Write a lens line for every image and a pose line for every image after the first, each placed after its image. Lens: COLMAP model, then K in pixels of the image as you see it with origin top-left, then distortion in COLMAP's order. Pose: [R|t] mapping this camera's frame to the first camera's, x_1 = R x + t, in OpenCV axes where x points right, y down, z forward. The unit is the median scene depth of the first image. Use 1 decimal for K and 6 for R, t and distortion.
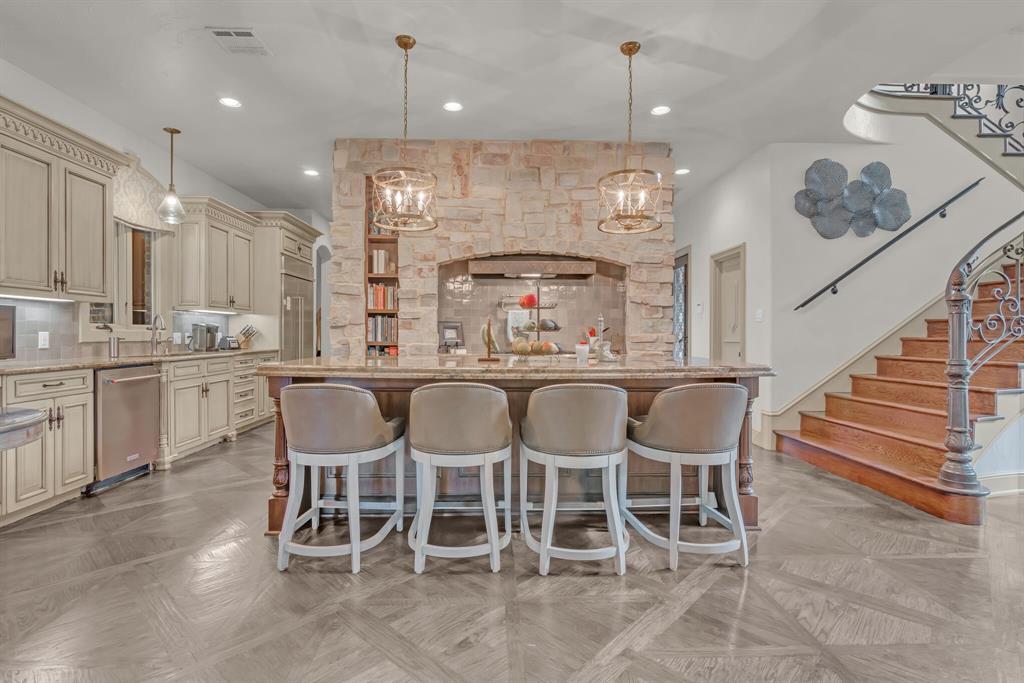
lens RADIAL K [[501.4, 0, 512.0], [0, 501.4, 341.5], [0, 0, 1]] dist [-0.000648, -0.000001]
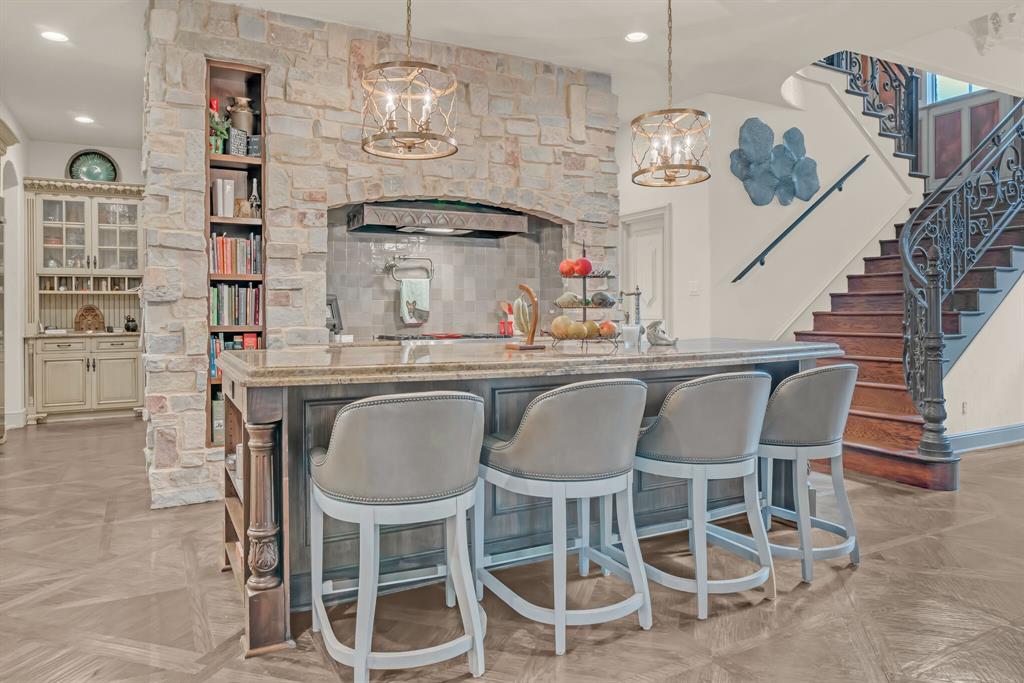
lens RADIAL K [[673.1, 0, 519.5], [0, 673.1, 317.6], [0, 0, 1]] dist [-0.003384, -0.001274]
pose [[0.897293, -0.012911, 0.441246, -0.315696], [0.015068, 0.999886, -0.001384, -0.003551], [-0.441177, 0.007891, 0.897385, 0.088397]]
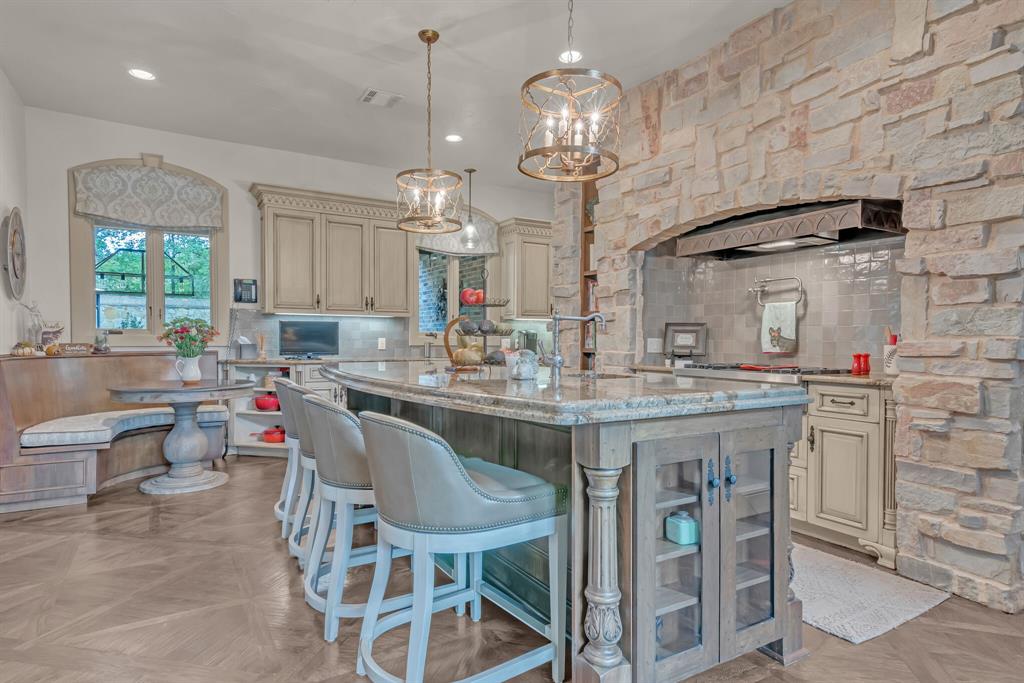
lens RADIAL K [[579.6, 0, 510.7], [0, 579.6, 353.4], [0, 0, 1]] dist [0.033829, 0.000373]
pose [[0.470338, 0.020555, -0.882247, 0.572848], [-0.014533, 0.999774, 0.015546, -0.004691], [0.882367, 0.005510, 0.470530, 0.403725]]
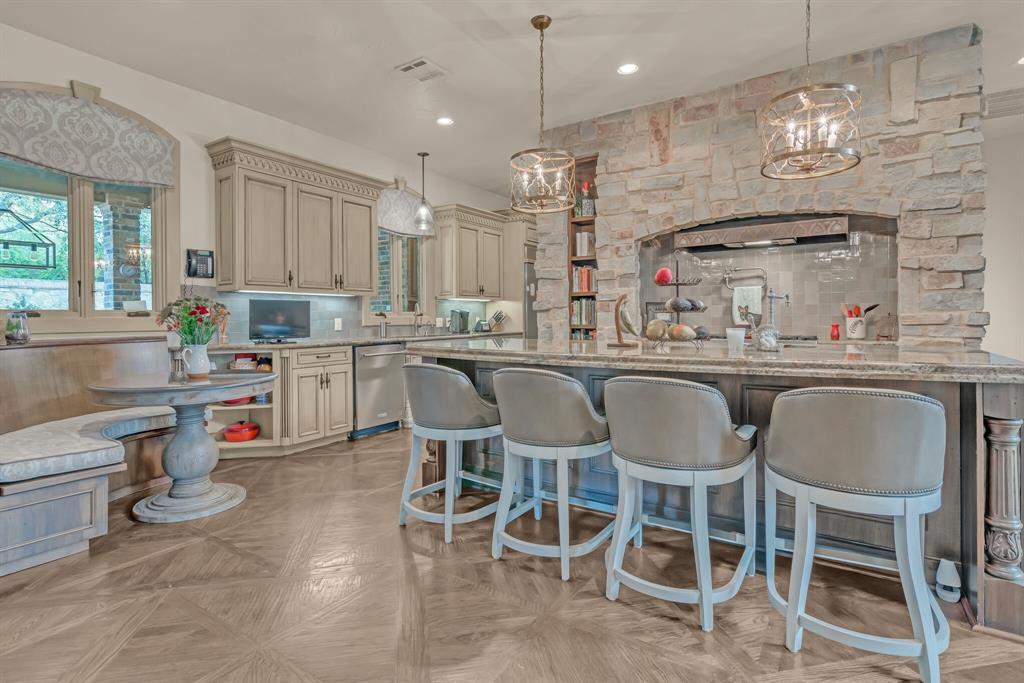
lens RADIAL K [[510.1, 0, 507.8], [0, 510.1, 322.6], [0, 0, 1]] dist [-0.004275, -0.000086]
pose [[0.810816, -0.004939, -0.585280, 0.210293], [0.003219, 0.999987, -0.003978, -0.000513], [0.585292, 0.001341, 0.810821, 0.096855]]
